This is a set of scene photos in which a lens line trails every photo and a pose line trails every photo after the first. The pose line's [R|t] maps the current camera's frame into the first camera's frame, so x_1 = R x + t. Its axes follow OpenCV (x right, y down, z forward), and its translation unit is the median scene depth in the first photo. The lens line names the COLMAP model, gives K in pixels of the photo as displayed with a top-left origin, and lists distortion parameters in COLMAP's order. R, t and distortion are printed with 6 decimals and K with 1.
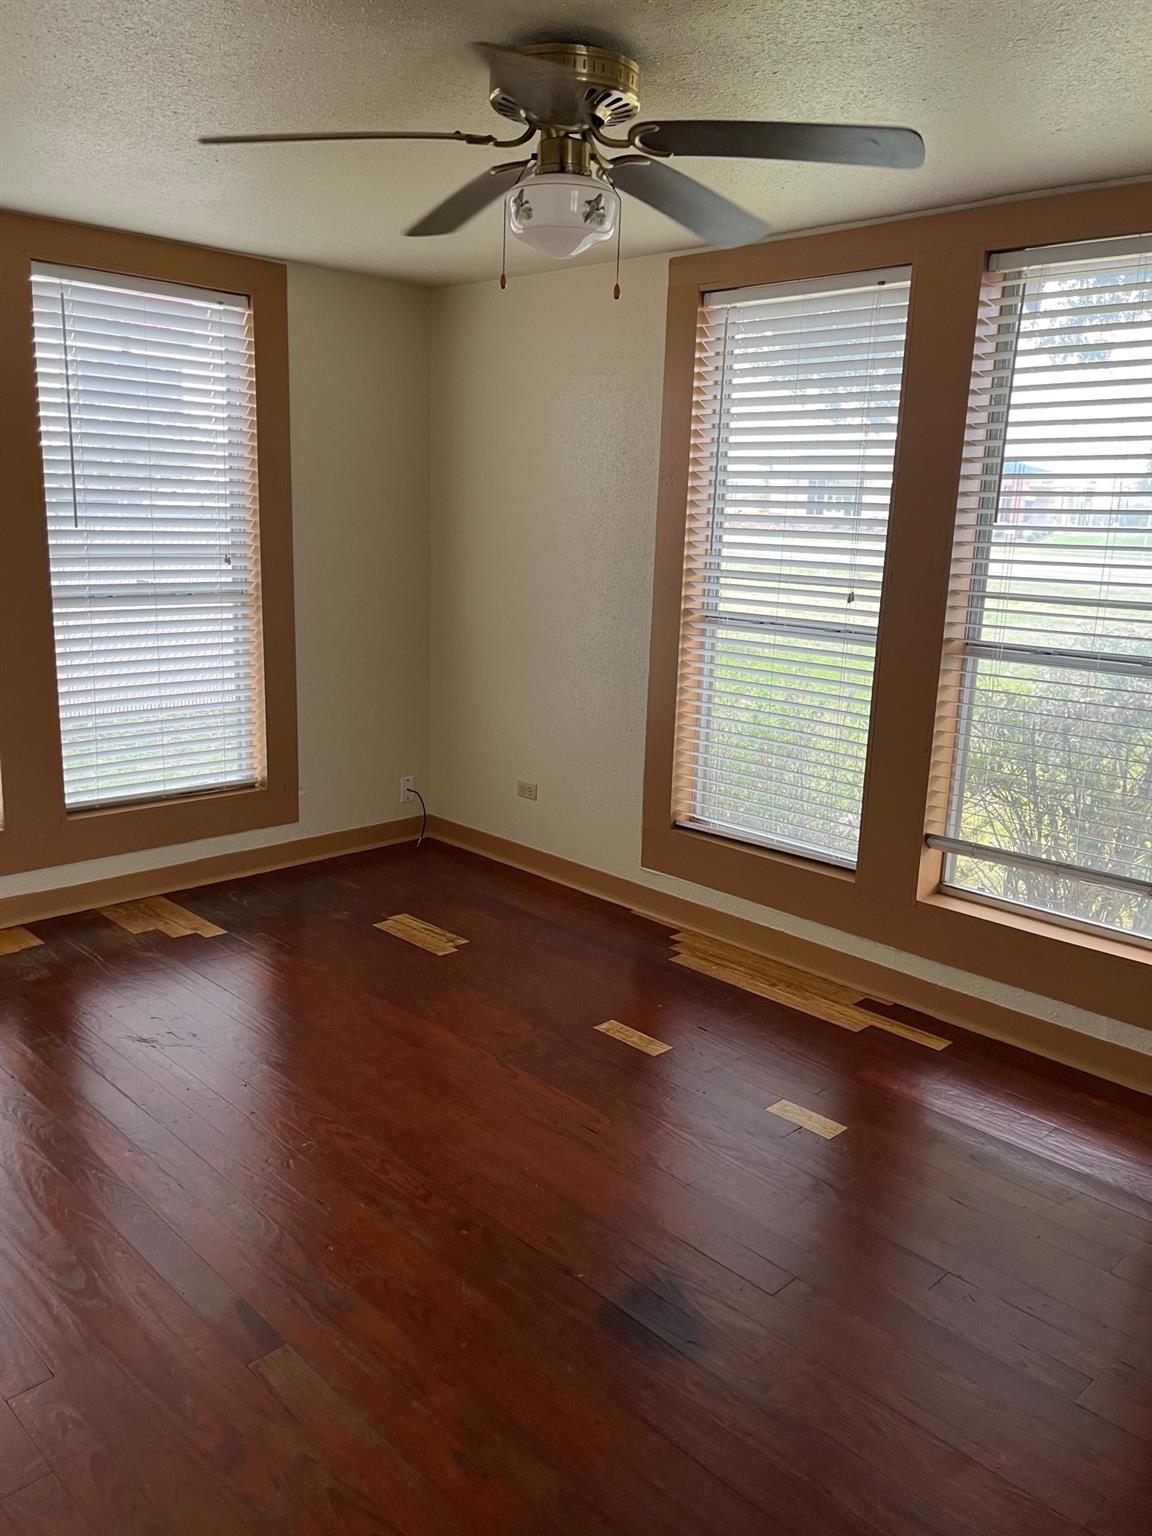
lens RADIAL K [[1161.2, 0, 561.1], [0, 1161.2, 742.4], [0, 0, 1]] dist [0.071655, -0.087944]
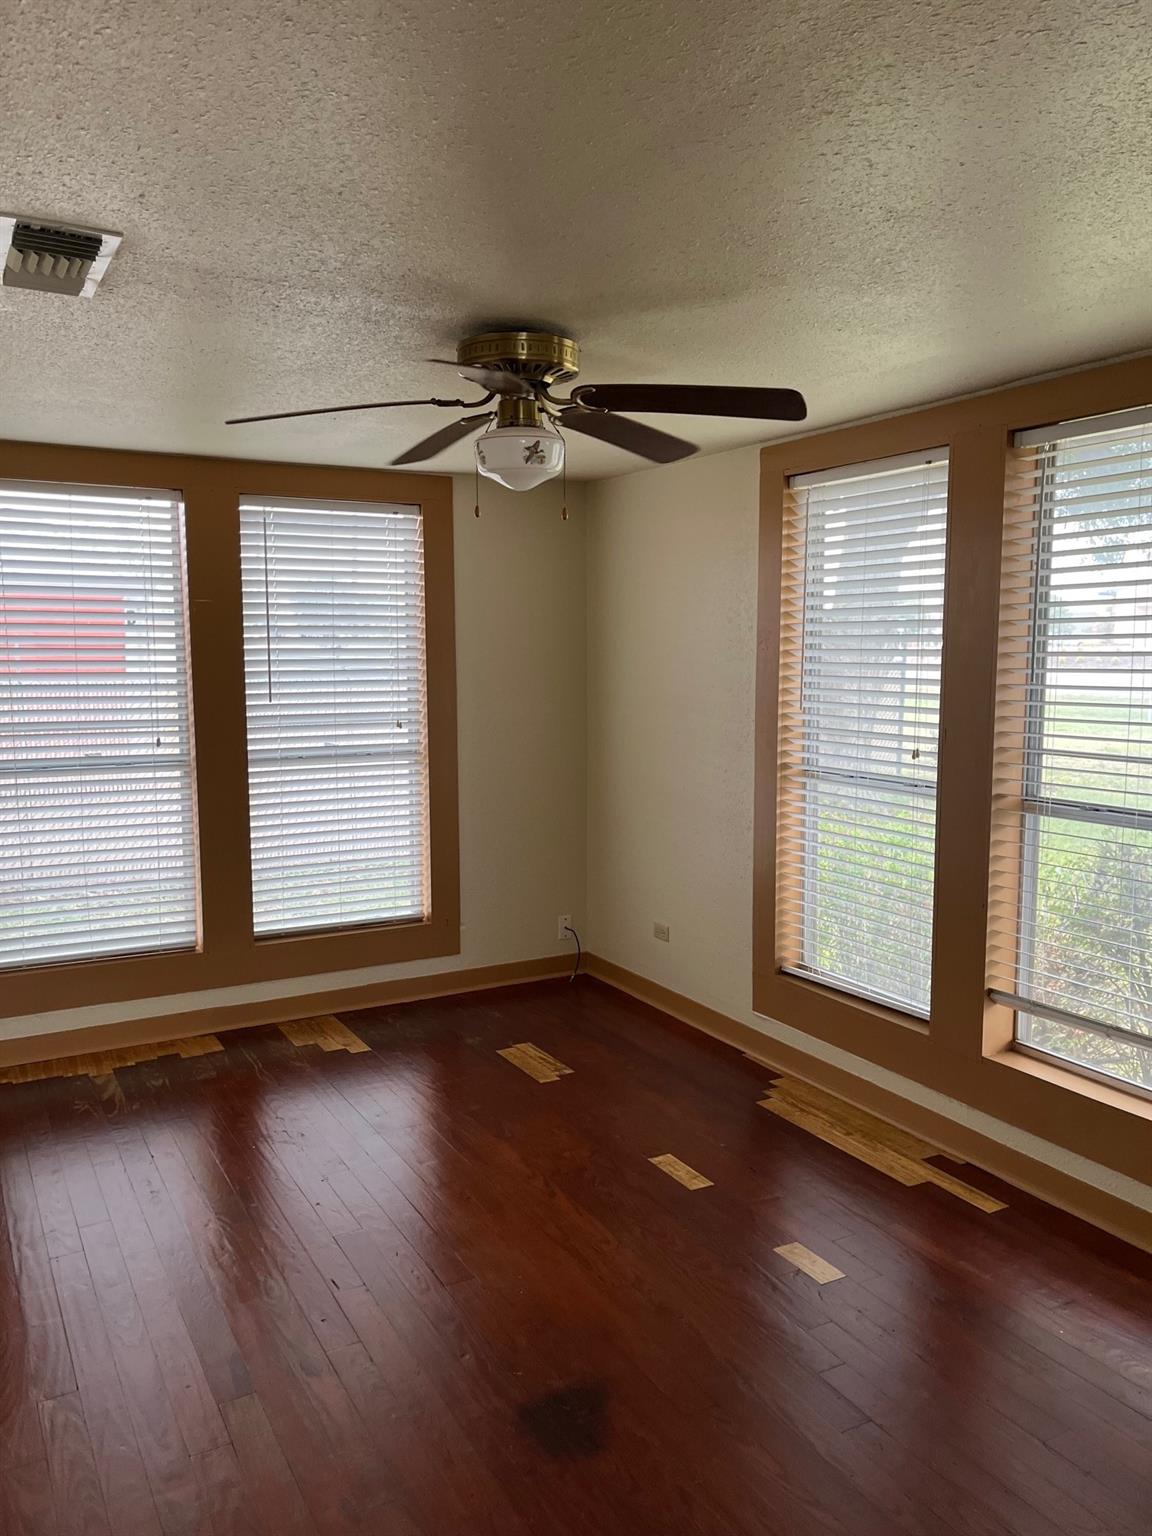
lens RADIAL K [[1161.2, 0, 572.0], [0, 1161.2, 760.1], [0, 0, 1]] dist [0.071655, -0.087944]
pose [[0.962647, -0.008493, -0.270628, 0.219381], [-0.020028, 0.994536, -0.102454, -0.005878], [0.270020, 0.104047, 0.957217, -0.068989]]
